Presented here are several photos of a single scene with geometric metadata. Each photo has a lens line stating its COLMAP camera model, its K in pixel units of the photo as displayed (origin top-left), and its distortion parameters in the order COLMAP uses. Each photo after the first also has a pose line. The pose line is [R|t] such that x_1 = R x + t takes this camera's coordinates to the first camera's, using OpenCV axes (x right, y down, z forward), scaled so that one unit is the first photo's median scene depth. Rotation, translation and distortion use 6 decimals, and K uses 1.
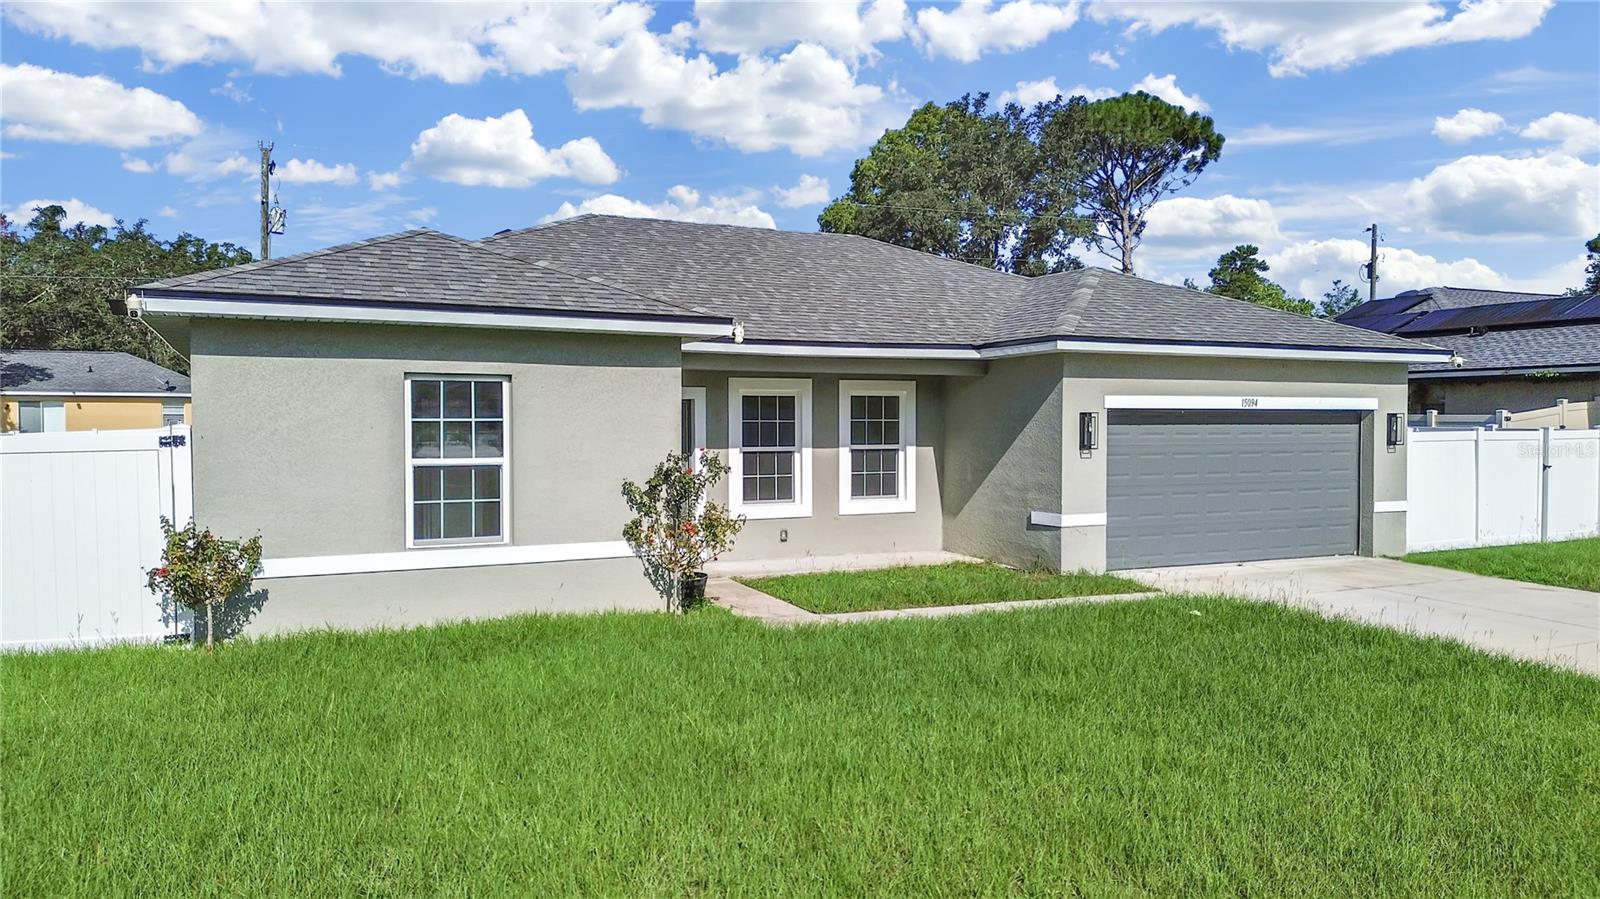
lens RADIAL K [[1125.8, 0, 796.4], [0, 1125.8, 455.8], [0, 0, 1]] dist [0.070810, -0.081971]
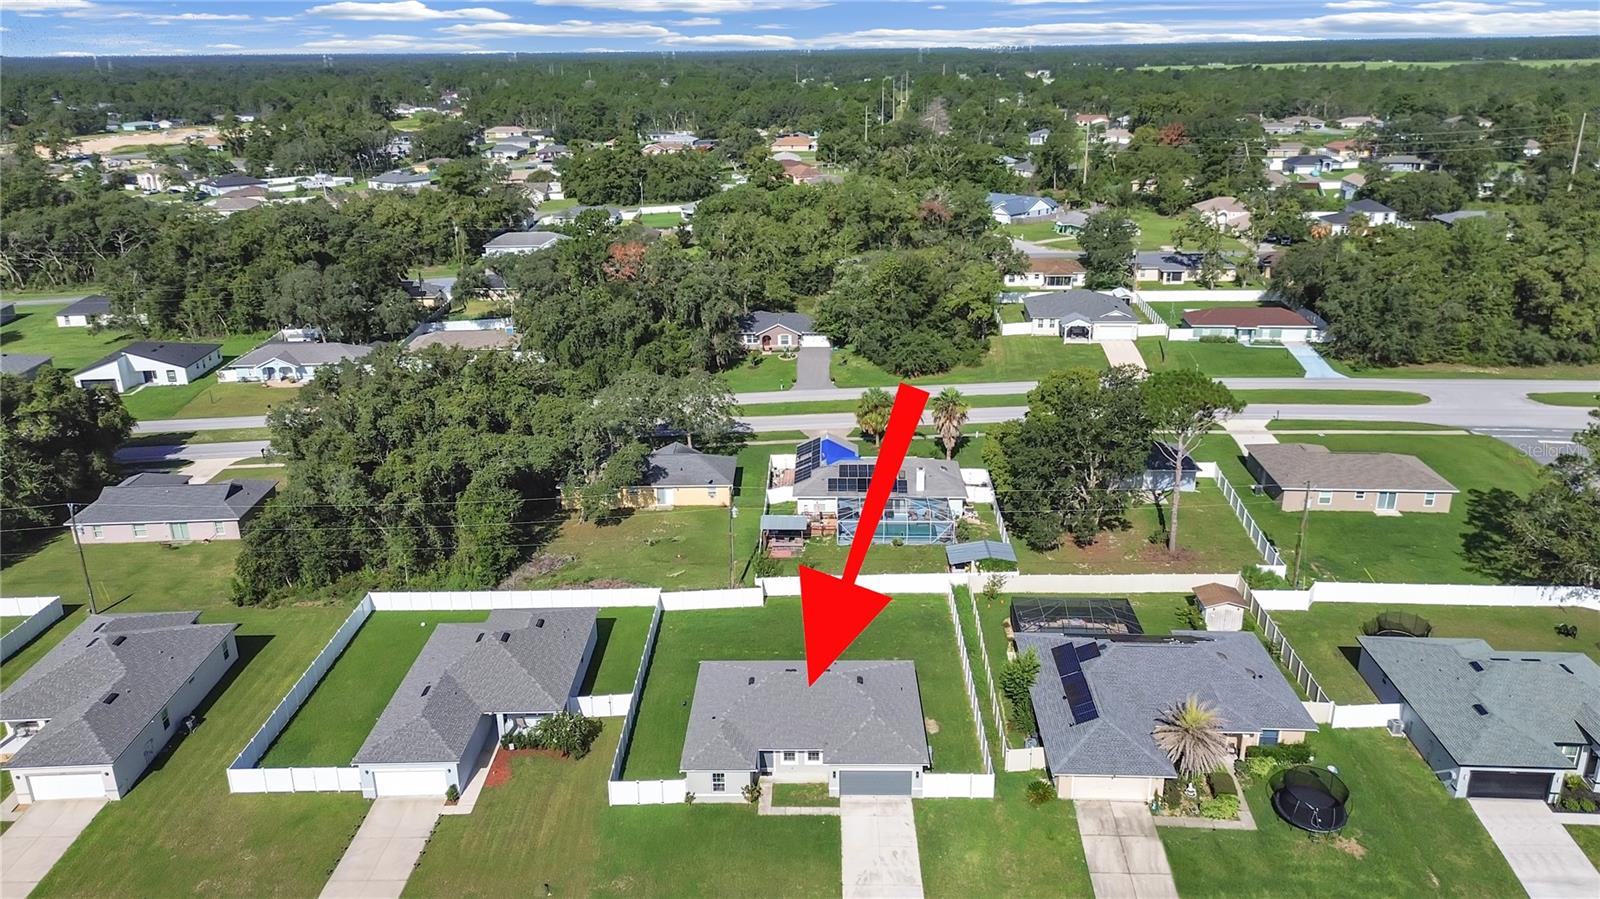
lens RADIAL K [[1125.8, 0, 796.4], [0, 1125.8, 455.8], [0, 0, 1]] dist [0.070810, -0.081971]
pose [[0.895252, 0.142772, -0.422066, 1.989177], [-0.006086, 0.951101, 0.308820, -2.889110], [0.445518, -0.273903, 0.852344, -3.004964]]
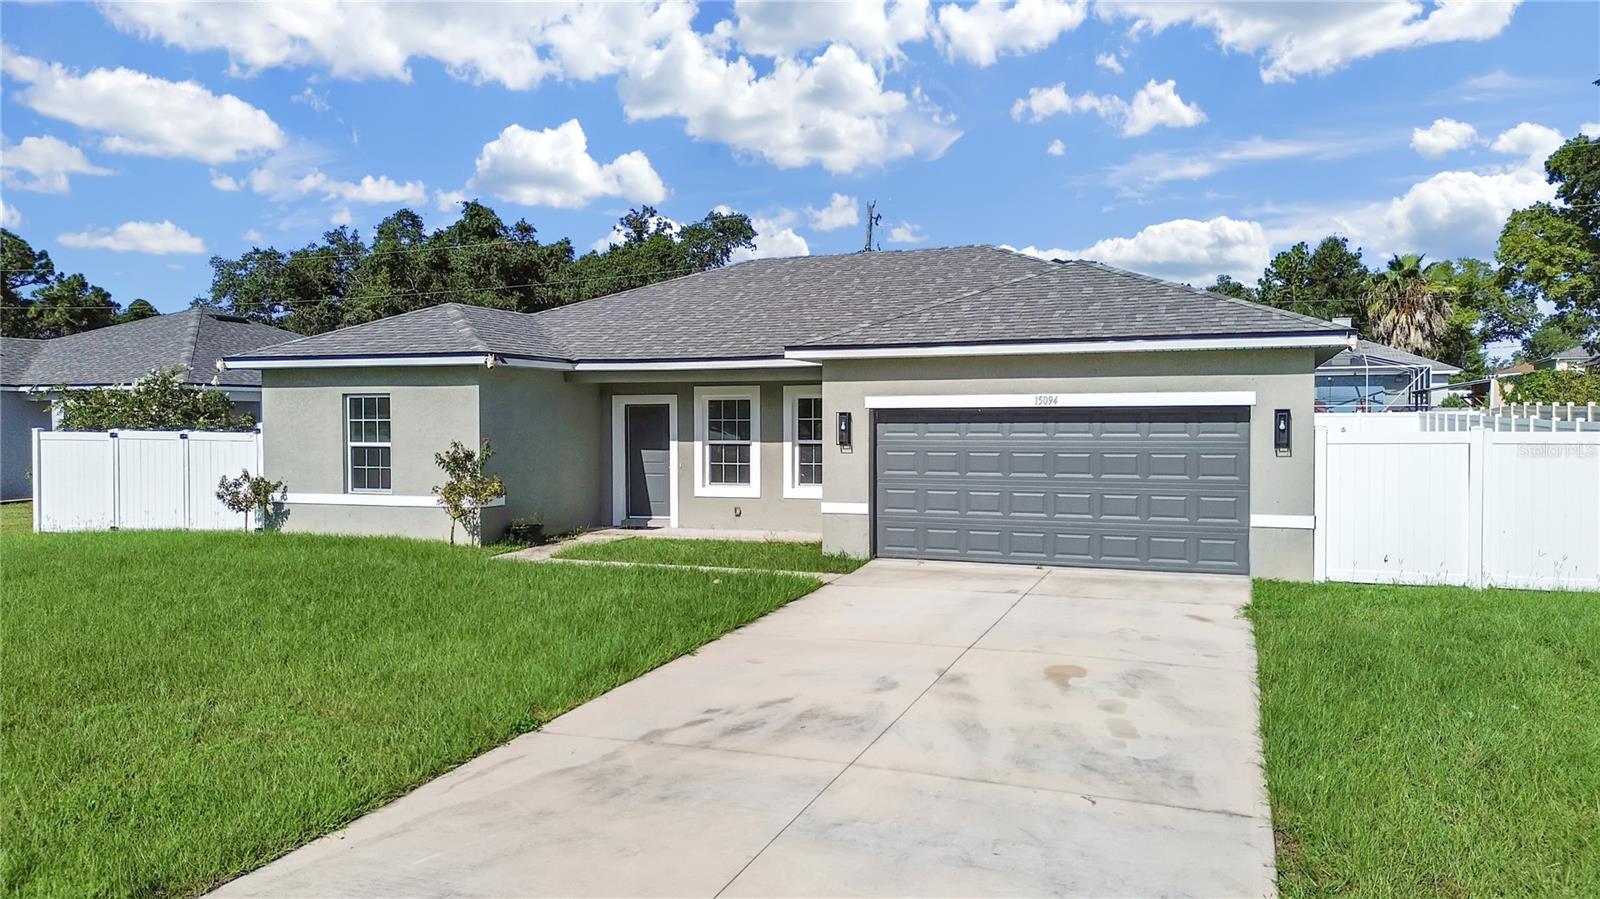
lens RADIAL K [[1125.8, 0, 796.4], [0, 1125.8, 455.8], [0, 0, 1]] dist [0.070810, -0.081971]
pose [[0.686568, 0.020967, -0.726763, 0.956355], [-0.019463, 0.999756, 0.010456, -0.005684], [0.726805, 0.006966, 0.686809, 0.187654]]
